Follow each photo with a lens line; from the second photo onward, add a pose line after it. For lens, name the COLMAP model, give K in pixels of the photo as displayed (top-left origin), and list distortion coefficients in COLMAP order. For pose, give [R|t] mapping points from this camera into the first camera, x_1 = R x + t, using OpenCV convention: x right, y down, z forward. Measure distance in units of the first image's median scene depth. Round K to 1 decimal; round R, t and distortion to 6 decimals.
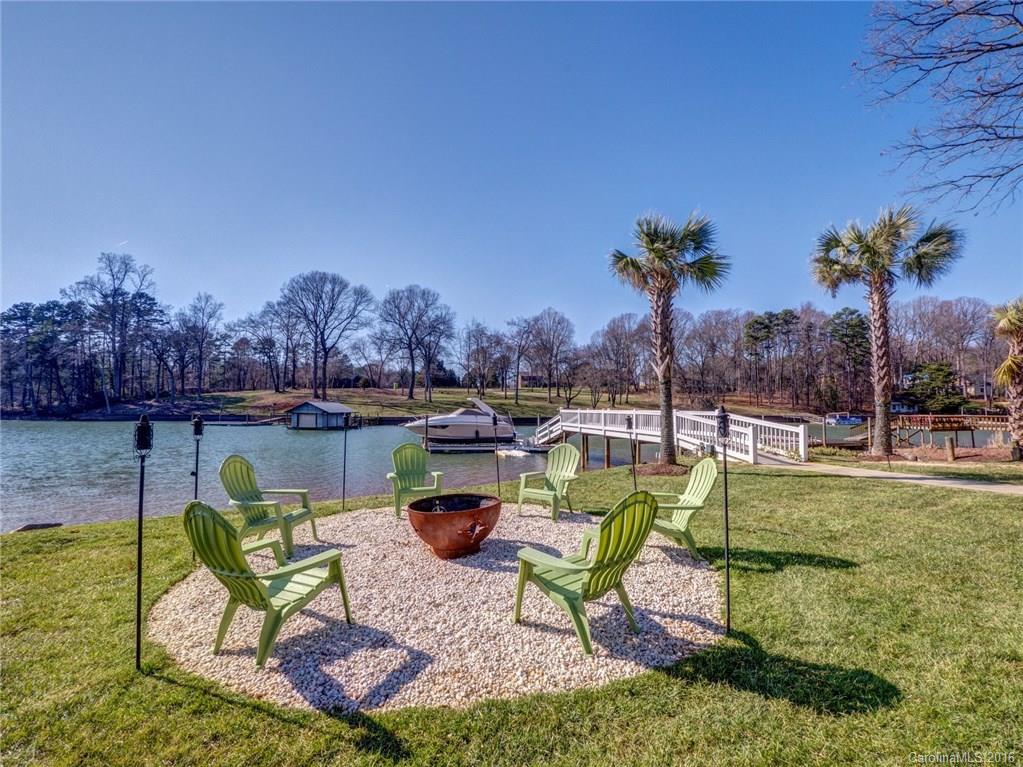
lens RADIAL K [[433.8, 0, 517.4], [0, 433.8, 379.7], [0, 0, 1]] dist [-0.000121, -0.000193]
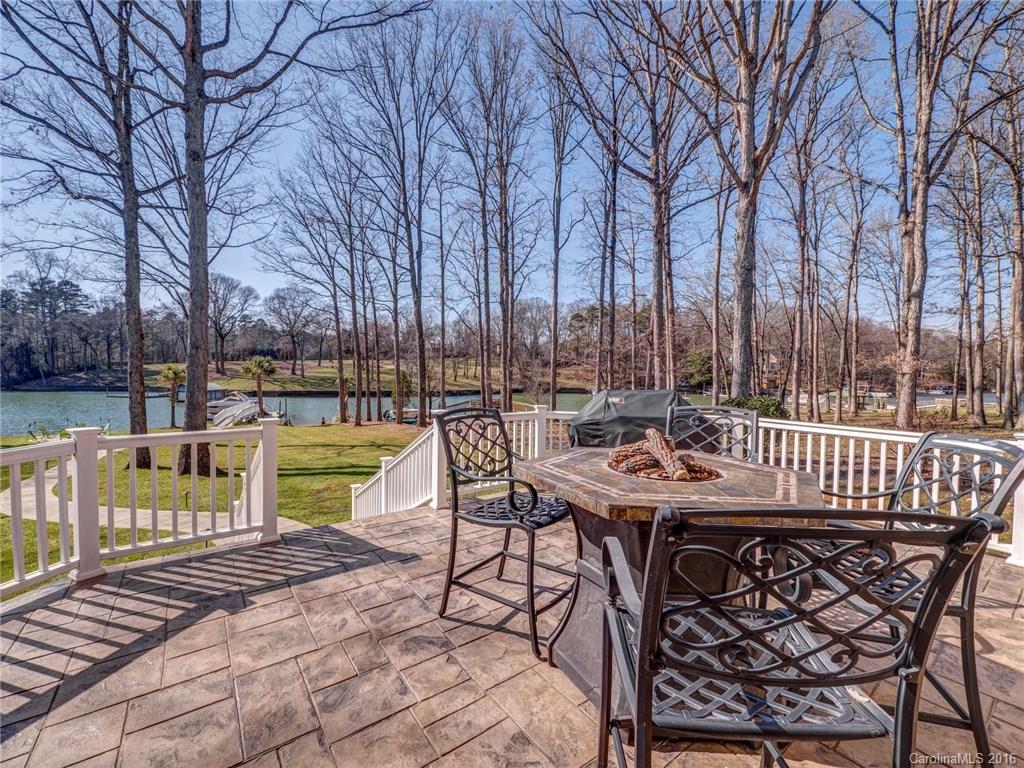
lens RADIAL K [[434.3, 0, 517.9], [0, 434.3, 380.2], [0, 0, 1]] dist [-0.000121, -0.000193]
pose [[0.997416, 0.006828, 0.071518, 0.312932], [-0.012915, 0.996297, 0.084999, -0.054252], [-0.070673, -0.085703, 0.993811, -0.321792]]
